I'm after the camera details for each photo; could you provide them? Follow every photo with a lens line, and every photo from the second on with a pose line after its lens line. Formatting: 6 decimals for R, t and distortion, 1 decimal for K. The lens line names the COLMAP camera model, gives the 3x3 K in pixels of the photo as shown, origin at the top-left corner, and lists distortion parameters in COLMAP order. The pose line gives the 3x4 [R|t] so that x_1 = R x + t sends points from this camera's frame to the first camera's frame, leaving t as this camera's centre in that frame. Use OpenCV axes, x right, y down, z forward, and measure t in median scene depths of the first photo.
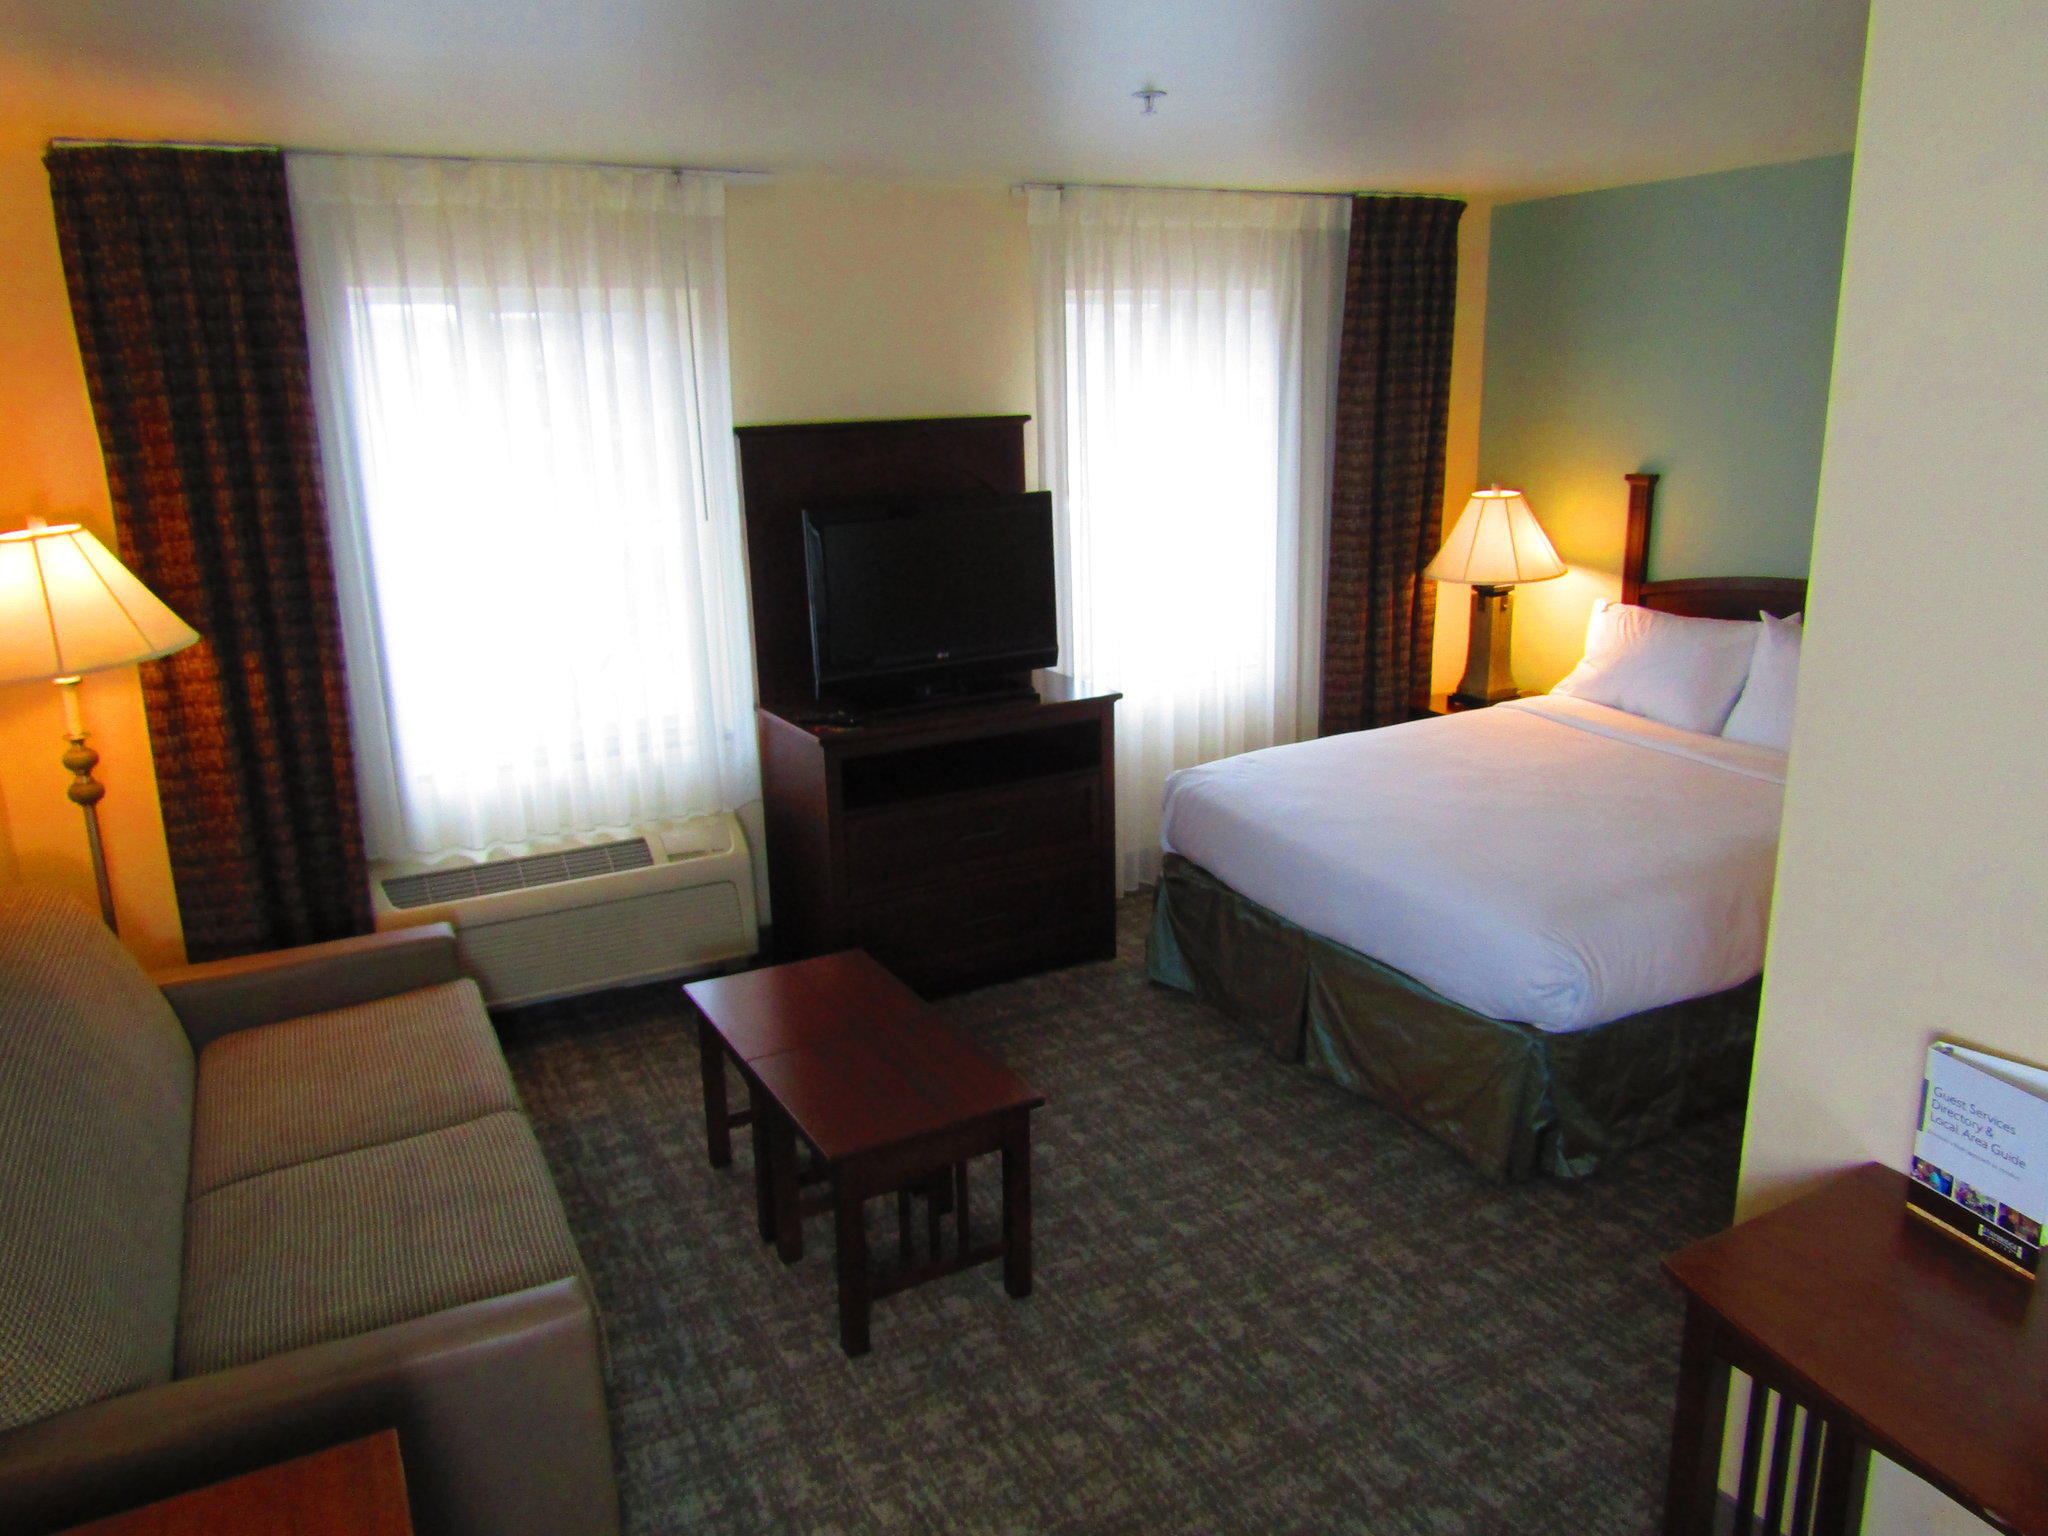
lens RADIAL K [[1451.9, 0, 1024.0], [0, 1451.9, 768.0], [0, 0, 1]] dist [-0.009824, 0.004782]
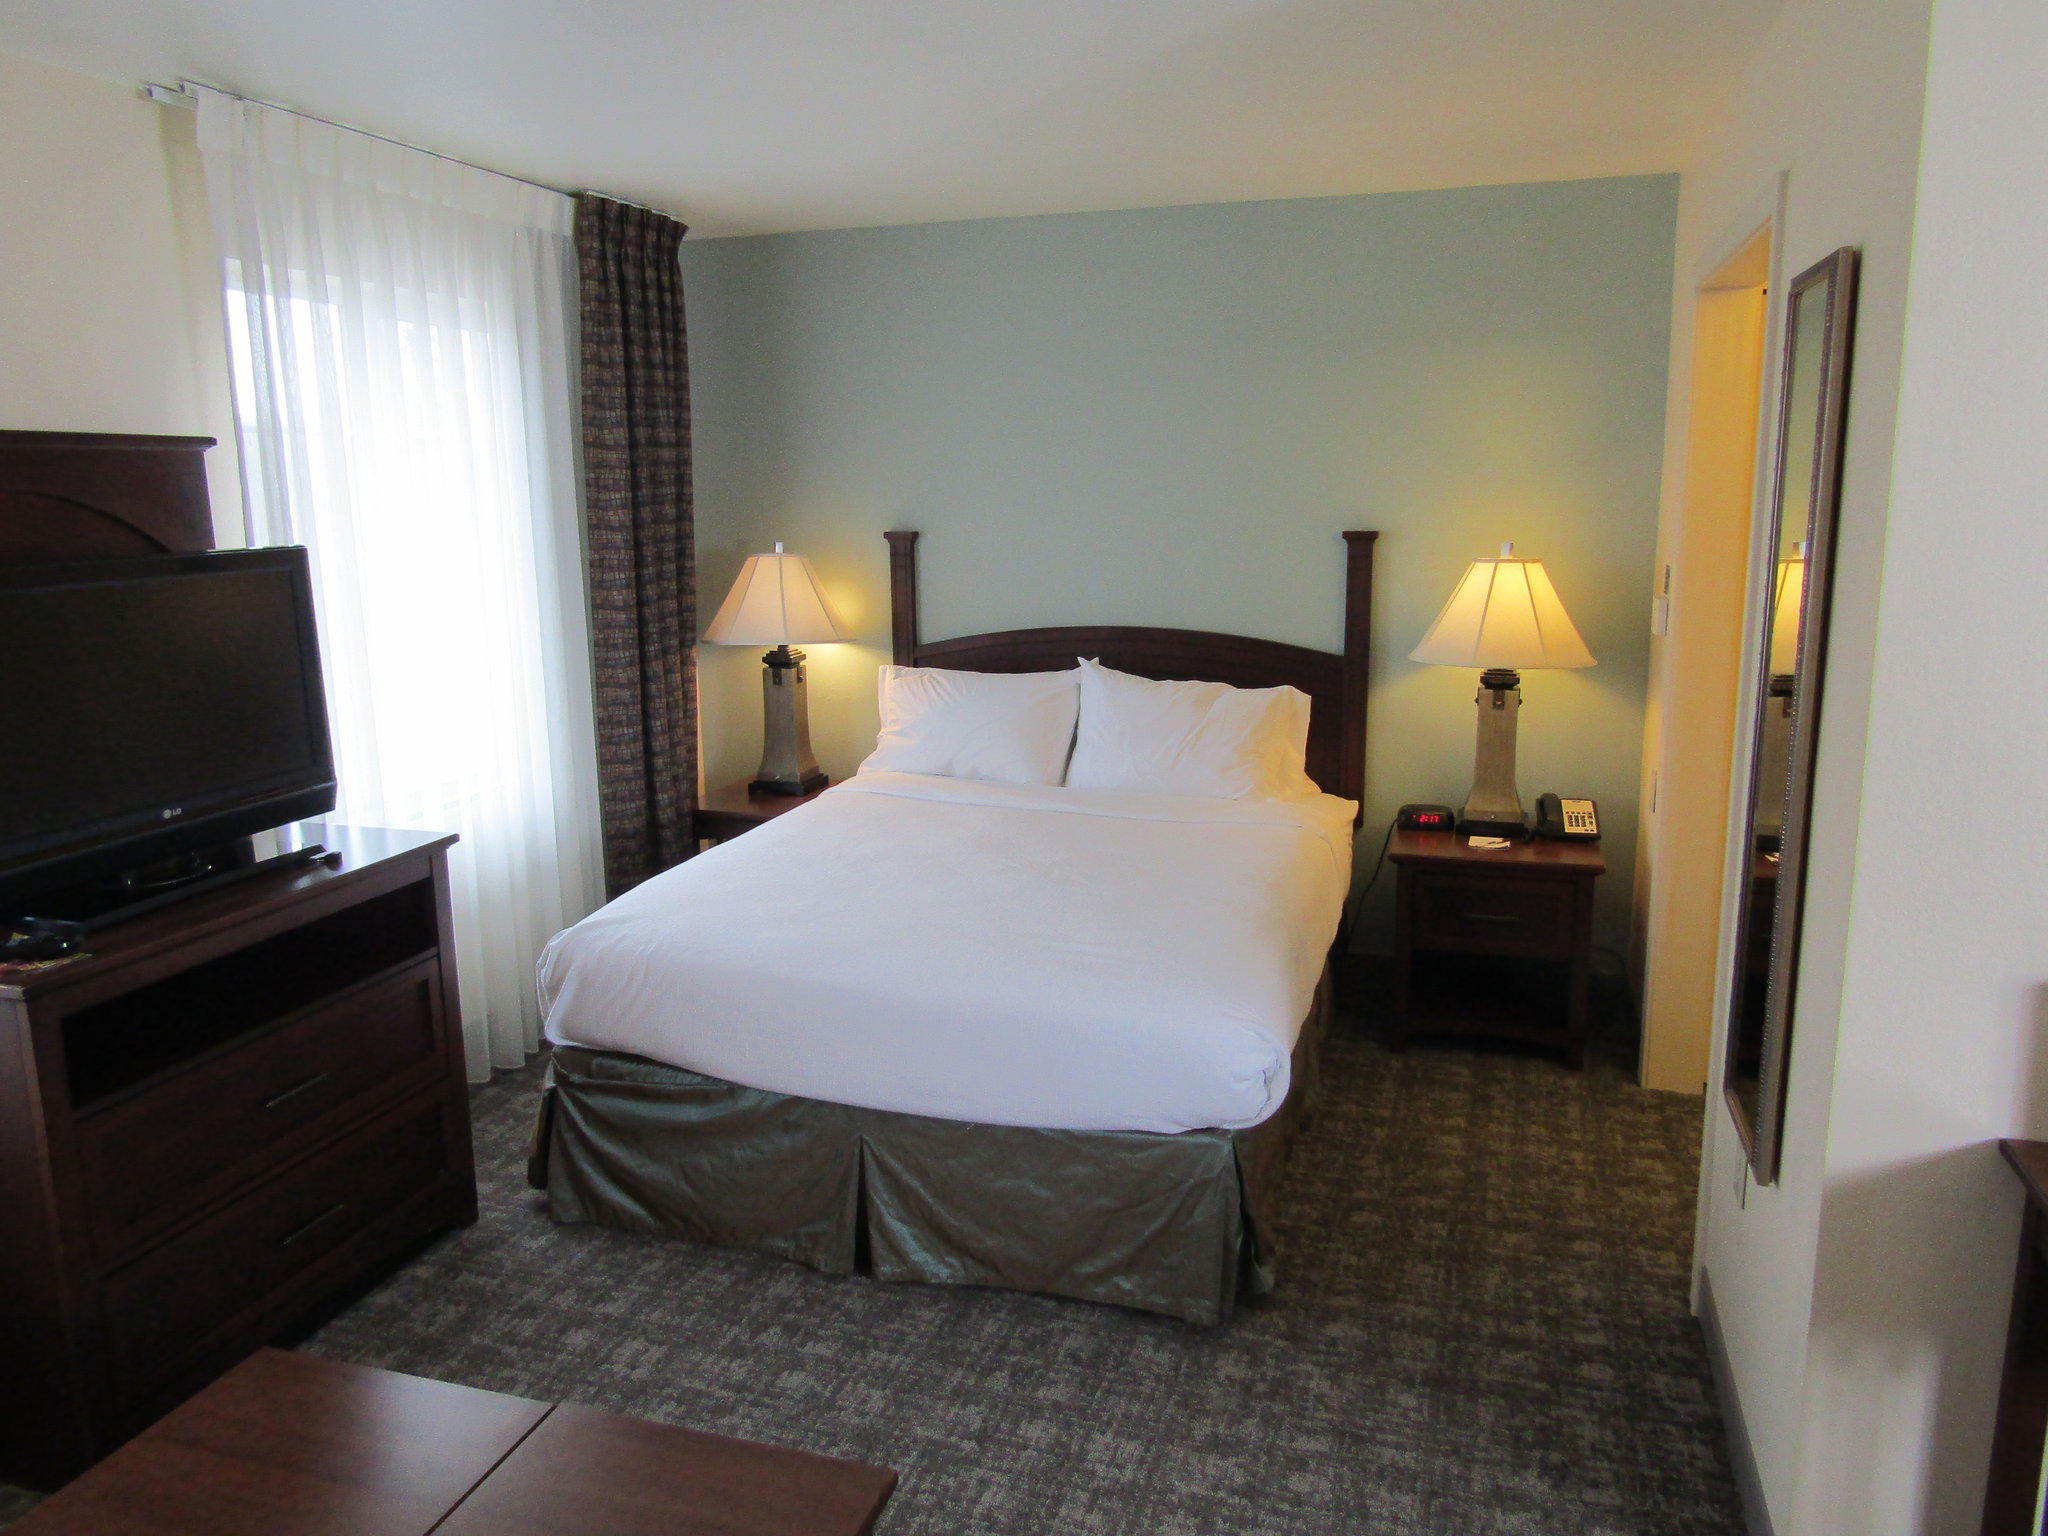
lens RADIAL K [[1451.9, 0, 1024.0], [0, 1451.9, 768.0], [0, 0, 1]] dist [-0.009824, 0.004782]
pose [[0.718307, -0.113312, 0.686436, -0.204215], [0.171488, 0.985042, -0.016847, -0.024293], [-0.674260, 0.129817, 0.726995, 0.311208]]
